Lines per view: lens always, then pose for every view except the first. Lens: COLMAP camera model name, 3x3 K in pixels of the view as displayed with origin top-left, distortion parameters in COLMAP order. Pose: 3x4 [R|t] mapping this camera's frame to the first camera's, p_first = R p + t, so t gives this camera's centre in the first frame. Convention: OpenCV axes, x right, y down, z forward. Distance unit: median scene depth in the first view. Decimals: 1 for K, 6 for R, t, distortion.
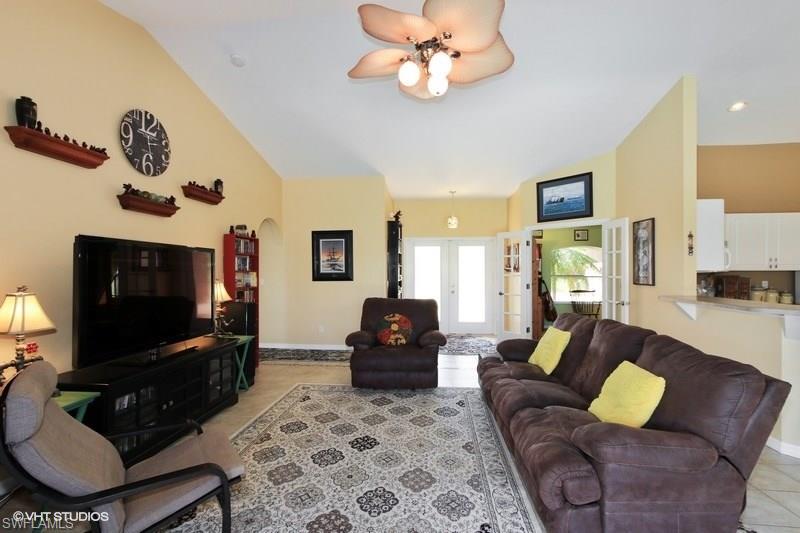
lens RADIAL K [[364.2, 0, 399.0], [0, 364.2, 265.5], [0, 0, 1]] dist [0.003317, 0.000530]
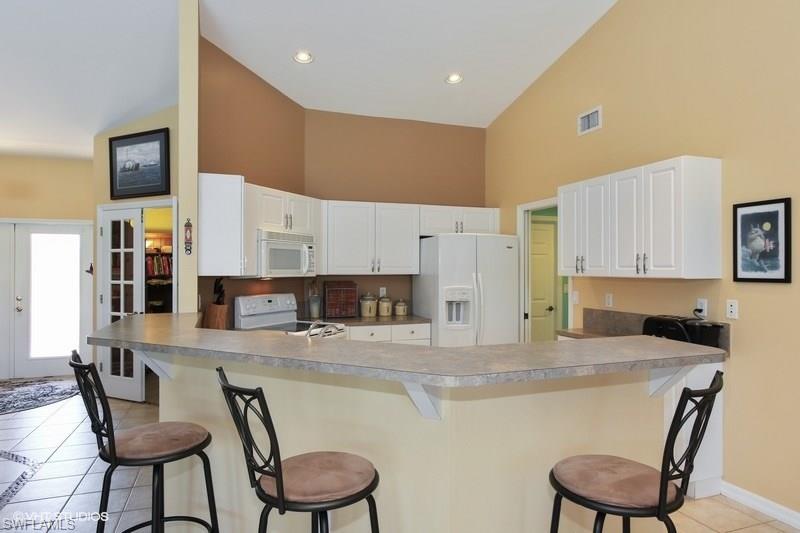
lens RADIAL K [[514.2, 0, 400.9], [0, 514.2, 265.1], [0, 0, 1]] dist [-0.034251, -0.001053]
pose [[0.908941, 0.006126, 0.416879, 0.690528], [-0.006472, 0.999979, -0.000584, -0.007211], [-0.416874, -0.002167, 0.908962, -0.043374]]
